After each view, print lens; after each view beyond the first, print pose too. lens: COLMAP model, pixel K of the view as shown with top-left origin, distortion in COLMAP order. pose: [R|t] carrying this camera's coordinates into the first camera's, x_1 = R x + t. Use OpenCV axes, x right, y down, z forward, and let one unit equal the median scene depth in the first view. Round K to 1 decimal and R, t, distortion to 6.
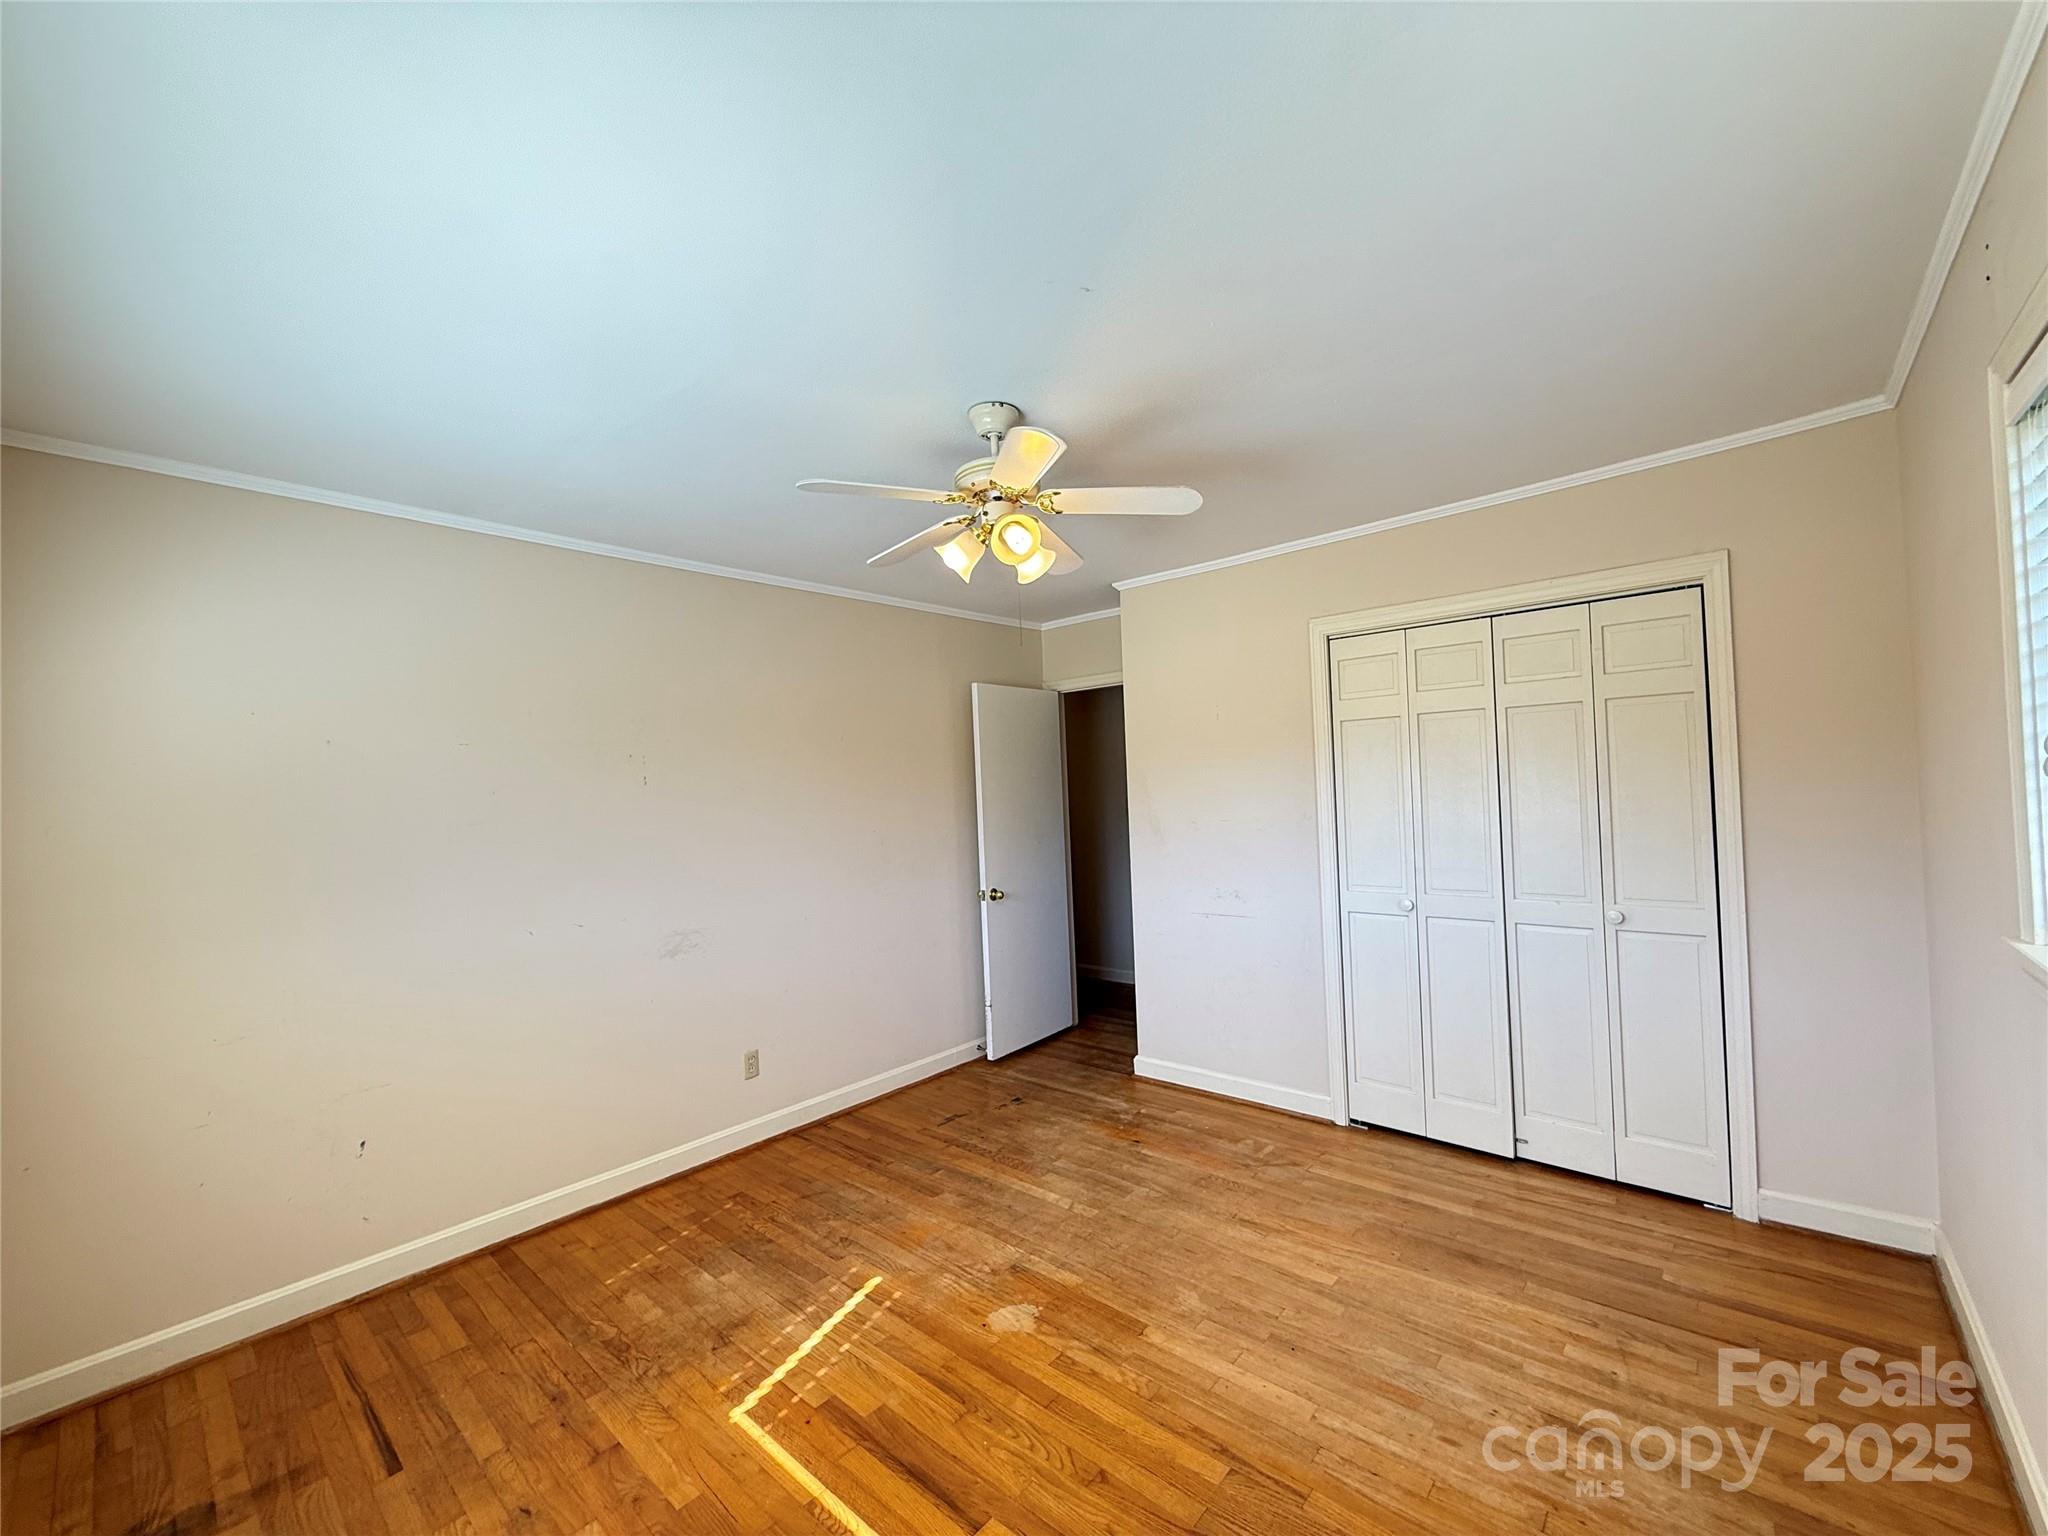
lens RADIAL K [[820.1, 0, 1021.3], [0, 820.1, 778.3], [0, 0, 1]] dist [-0.000645, -0.000460]
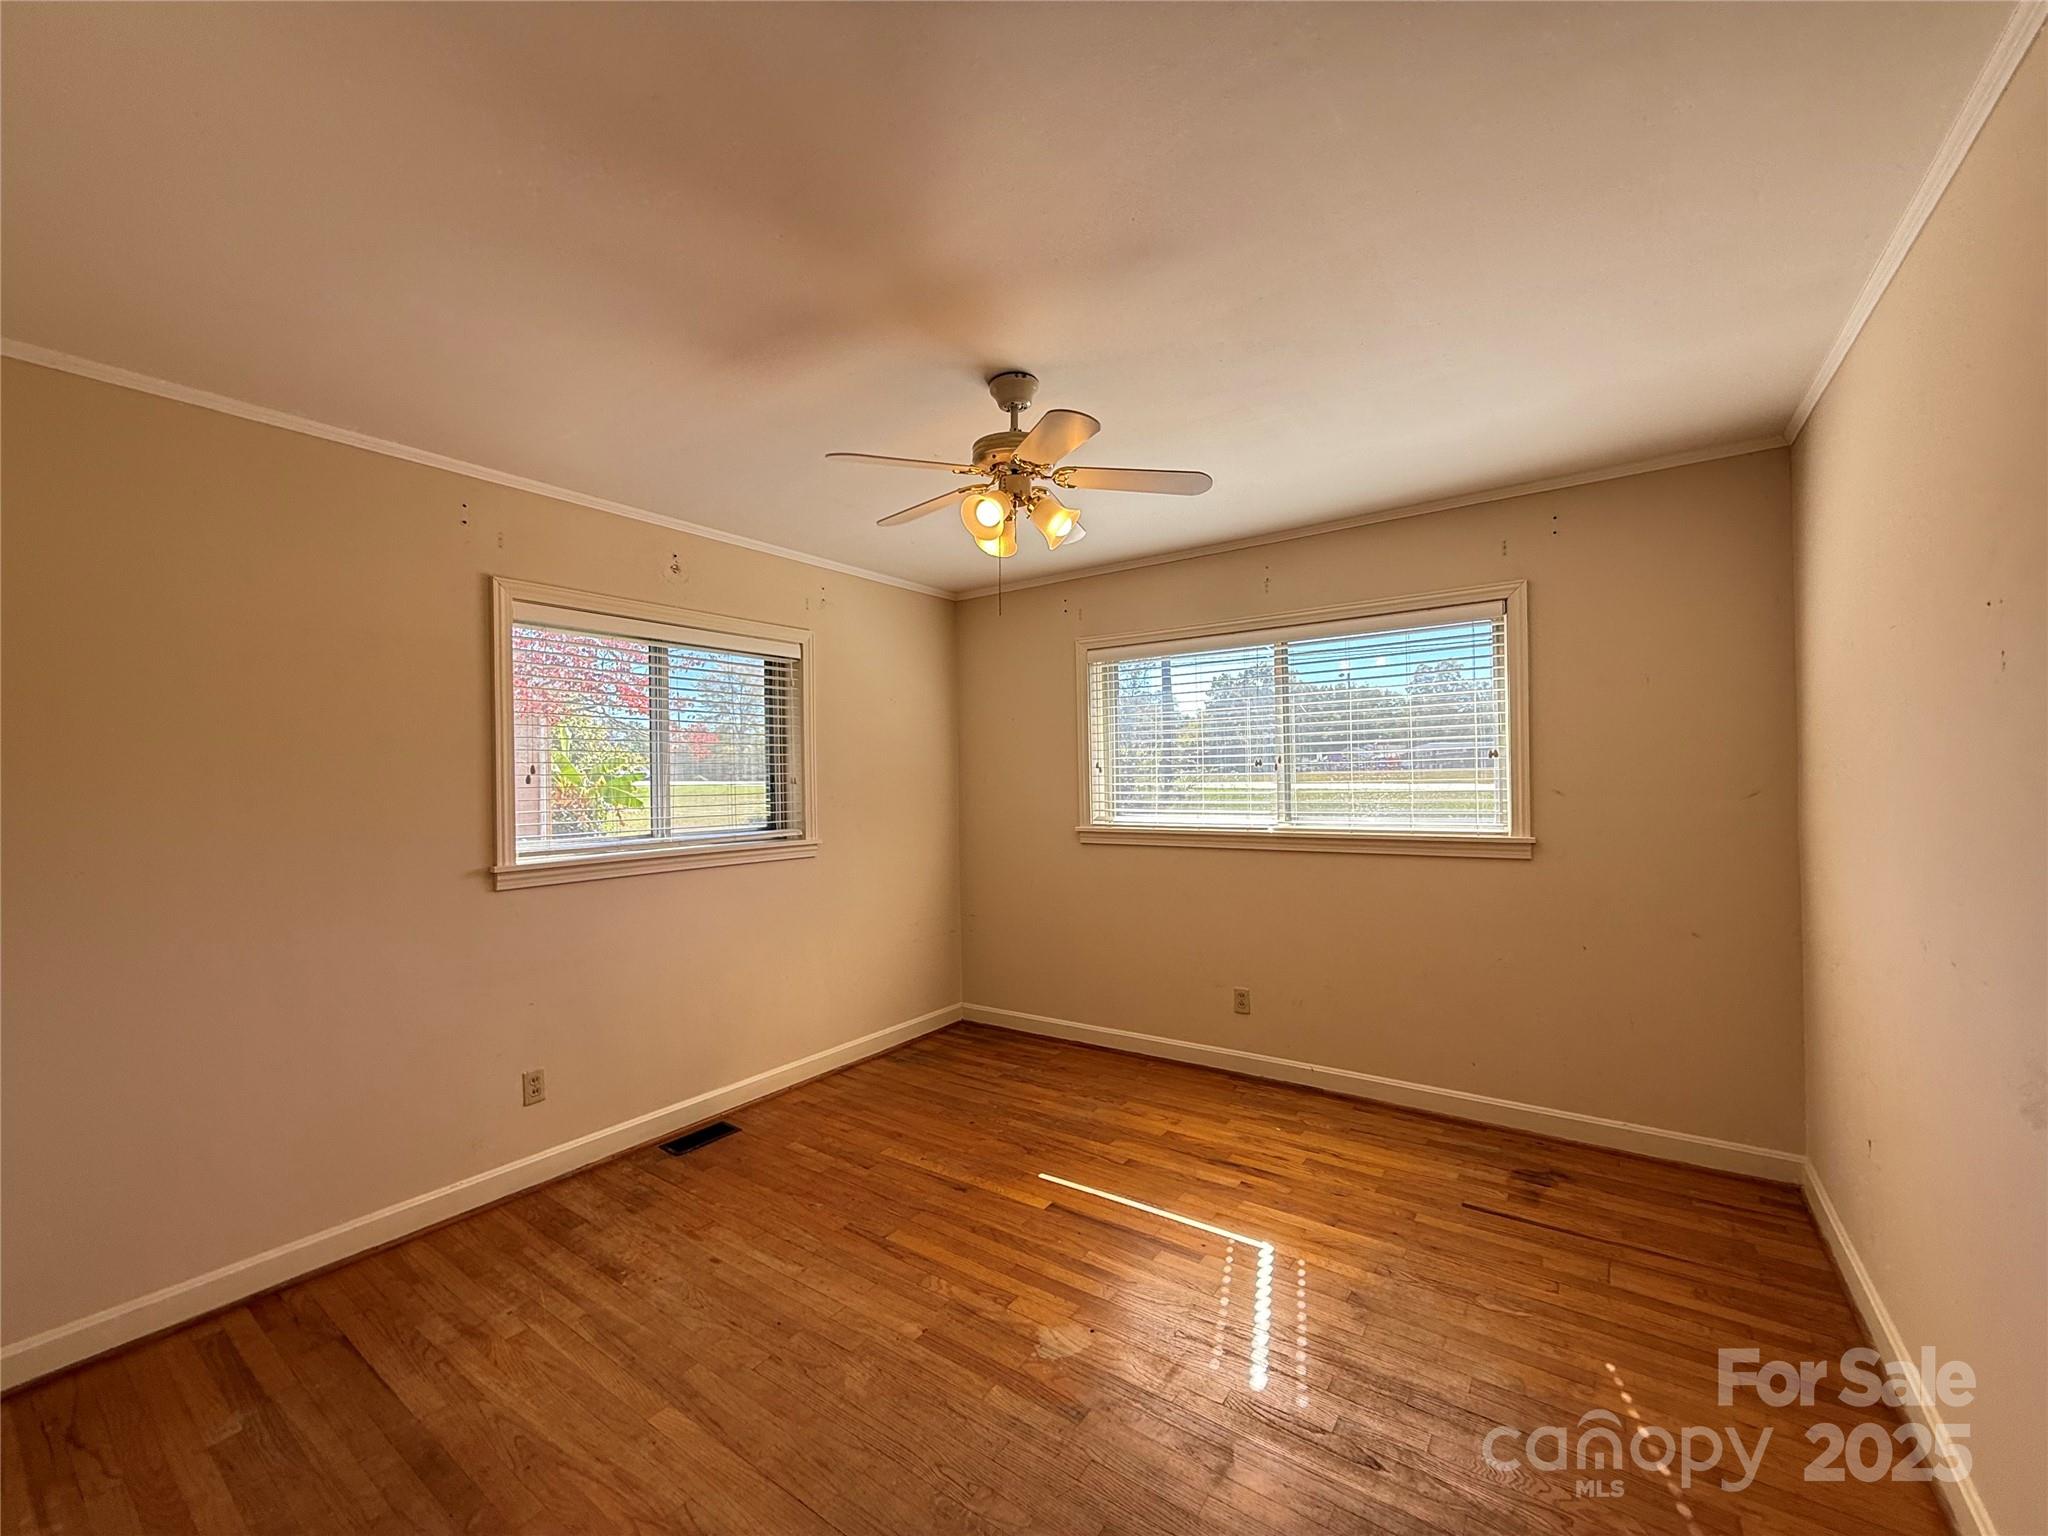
lens RADIAL K [[820.1, 0, 1021.3], [0, 820.1, 778.3], [0, 0, 1]] dist [-0.000645, -0.000460]
pose [[-0.991949, 0.065128, -0.108605, 0.101064], [0.065138, 0.997870, 0.003462, 0.039494], [0.108599, -0.003640, -0.994079, 2.060443]]
